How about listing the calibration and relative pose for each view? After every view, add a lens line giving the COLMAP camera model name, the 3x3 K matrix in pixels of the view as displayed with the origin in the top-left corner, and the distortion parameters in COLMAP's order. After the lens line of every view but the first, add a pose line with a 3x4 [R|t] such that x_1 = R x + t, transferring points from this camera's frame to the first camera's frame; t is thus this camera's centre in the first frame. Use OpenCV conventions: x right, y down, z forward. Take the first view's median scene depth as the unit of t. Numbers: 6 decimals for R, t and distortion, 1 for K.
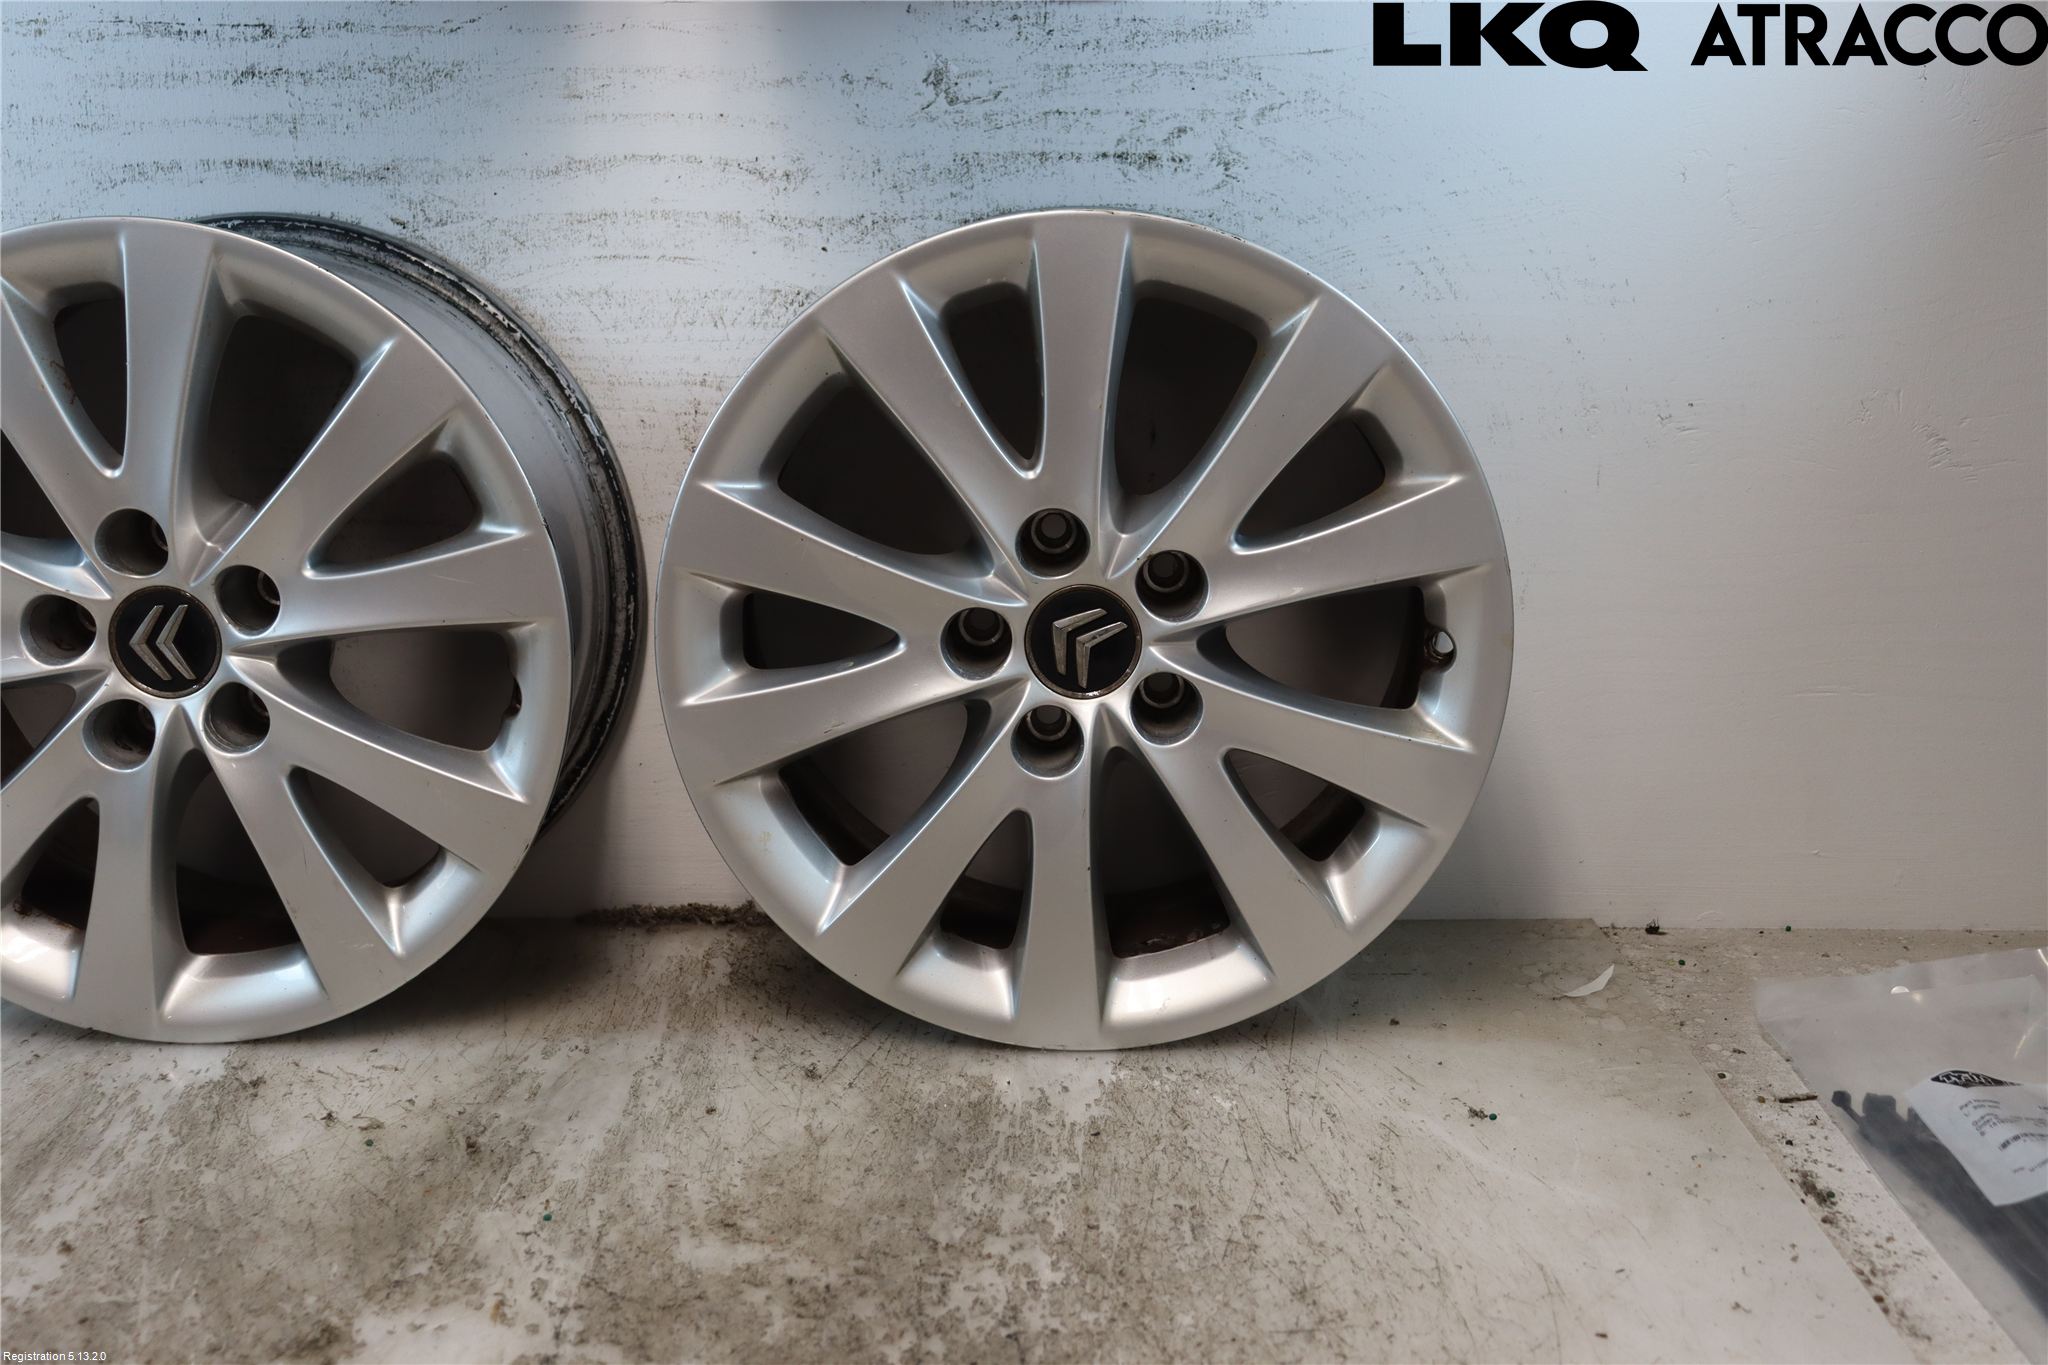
lens RADIAL K [[2361.6, 0, 1008.3], [0, 2361.6, 694.3], [0, 0, 1]] dist [-0.028702, 0.000000]
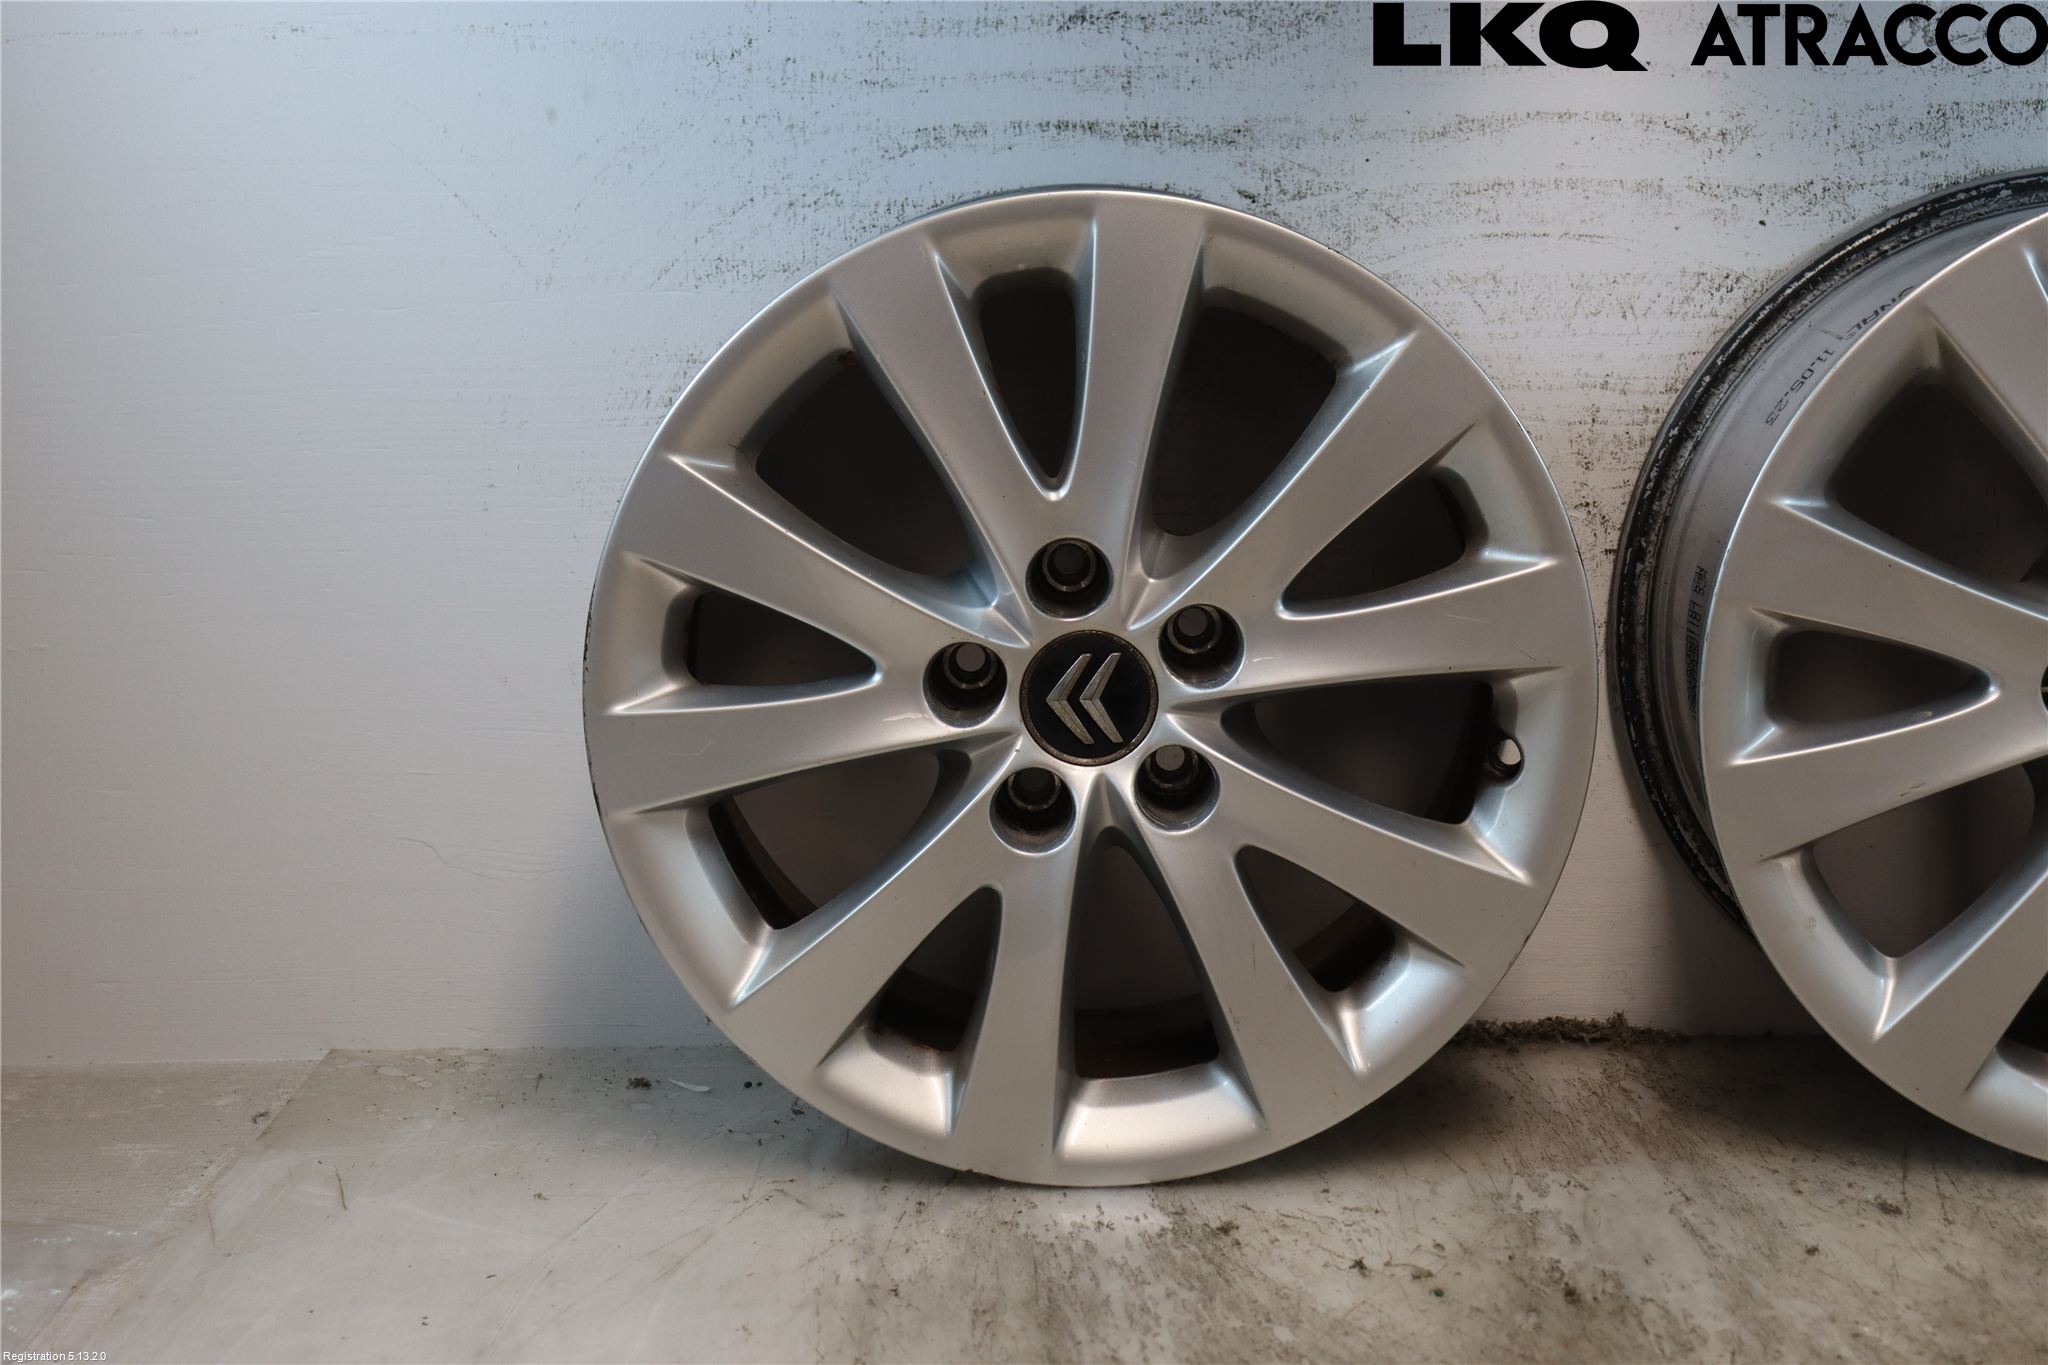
lens RADIAL K [[3011.5, 0, 1027.9], [0, 3011.5, 709.7], [0, 0, 1]] dist [0.078610, 0.000000]
pose [[0.999727, -0.012952, 0.019427, -0.363373], [0.013685, 0.999182, -0.038055, 0.020266], [-0.018918, 0.038310, 0.999087, -0.056977]]
